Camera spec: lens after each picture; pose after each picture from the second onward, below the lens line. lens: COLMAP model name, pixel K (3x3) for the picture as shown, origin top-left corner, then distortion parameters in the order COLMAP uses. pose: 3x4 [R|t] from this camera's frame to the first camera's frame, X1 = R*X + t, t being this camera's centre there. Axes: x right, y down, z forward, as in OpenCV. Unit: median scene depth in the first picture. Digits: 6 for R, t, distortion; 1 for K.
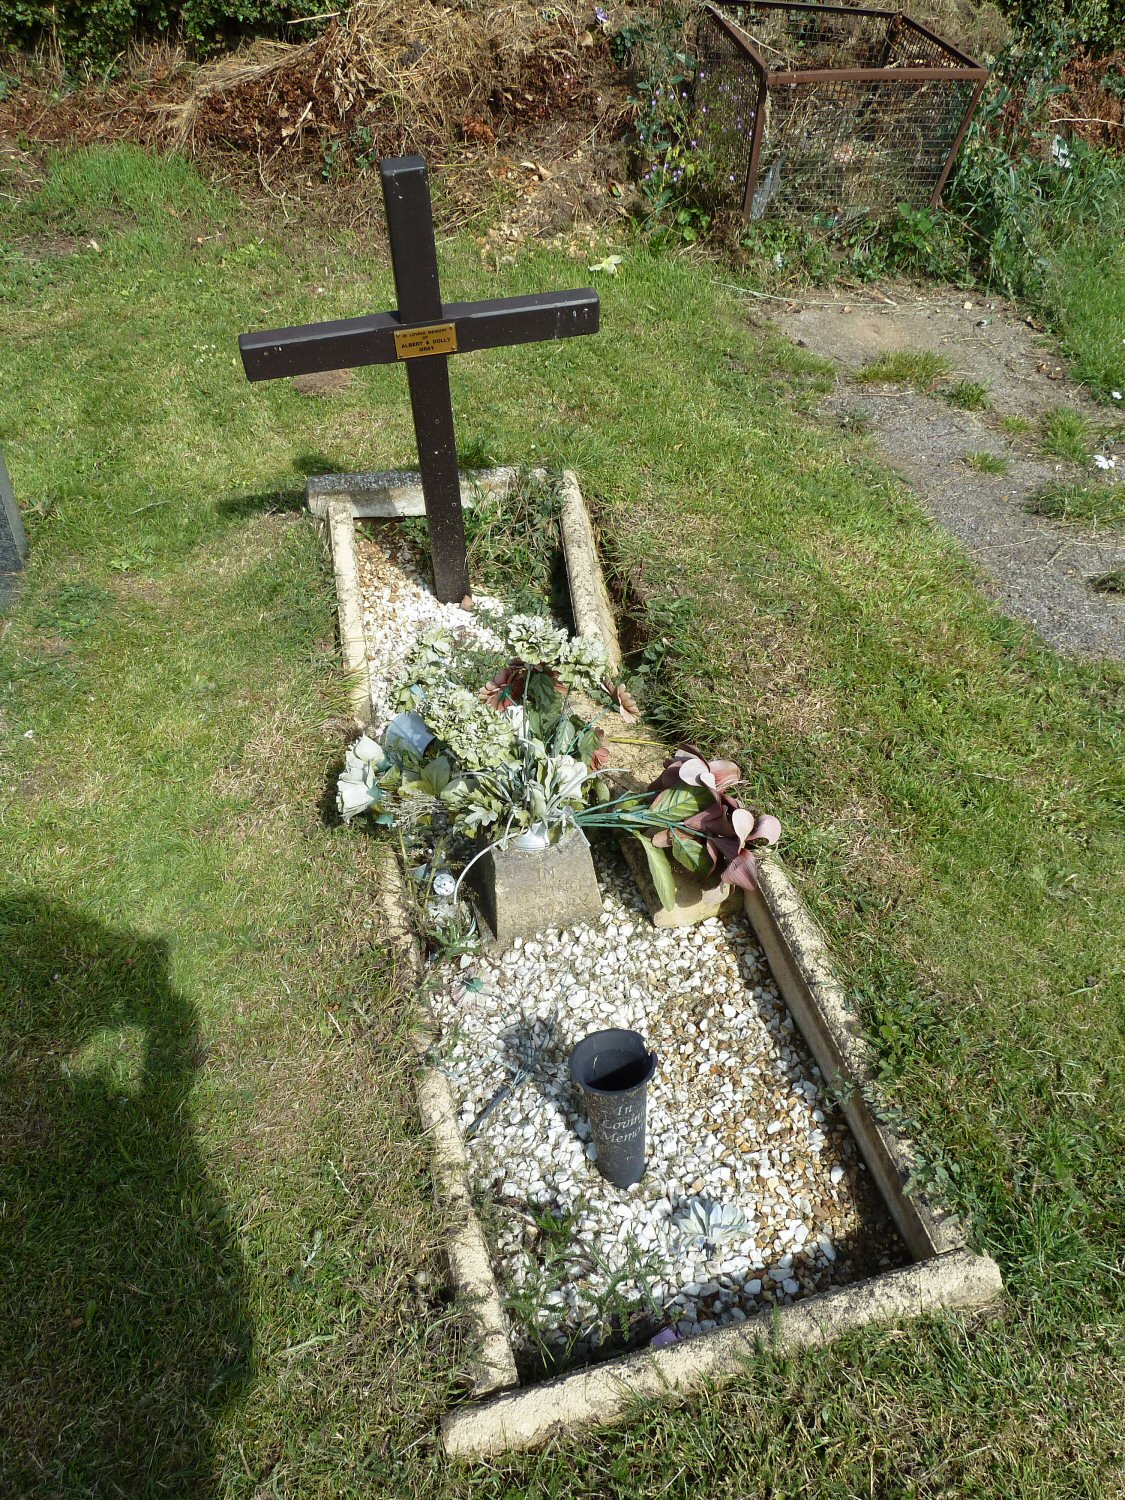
lens RADIAL K [[1083.1, 0, 553.6], [0, 1083.1, 749.0], [0, 0, 1]] dist [-0.036404, 0.008569]
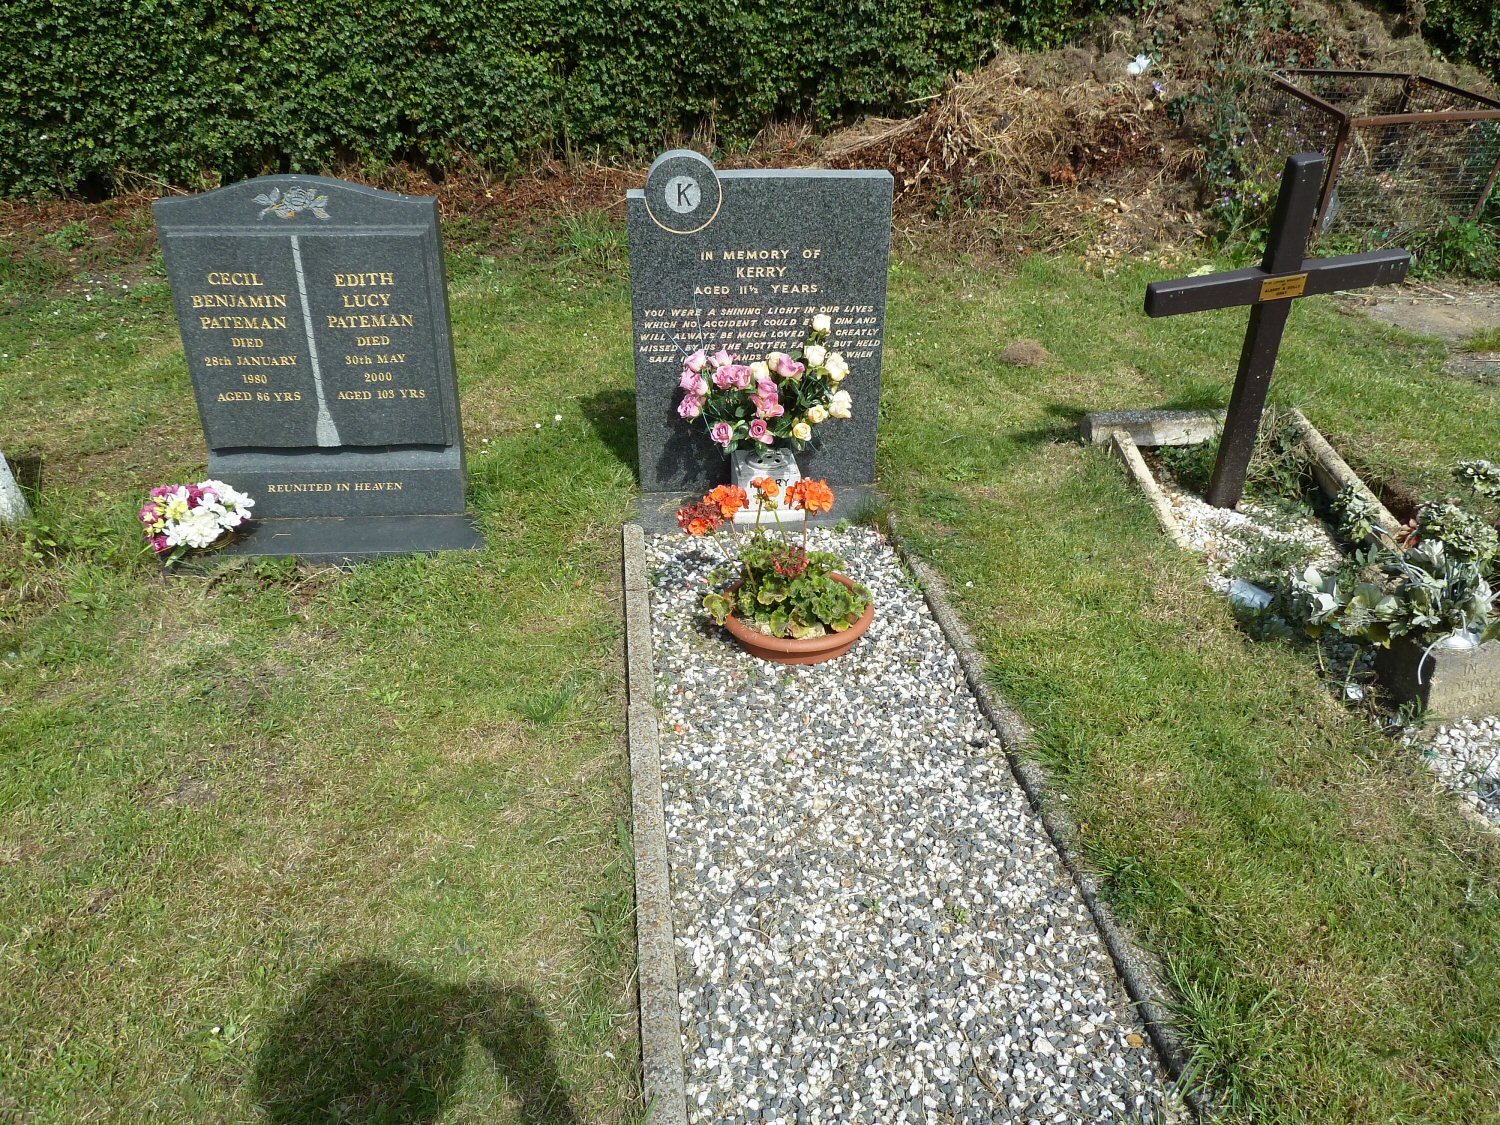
lens RADIAL K [[1083.1, 0, 757.0], [0, 1083.1, 556.9], [0, 0, 1]] dist [-0.036404, 0.008569]
pose [[0.993731, -0.005519, -0.111658, -0.282387], [-0.018469, 0.976951, -0.212662, 0.109143], [0.110258, 0.213391, 0.970725, -0.129424]]
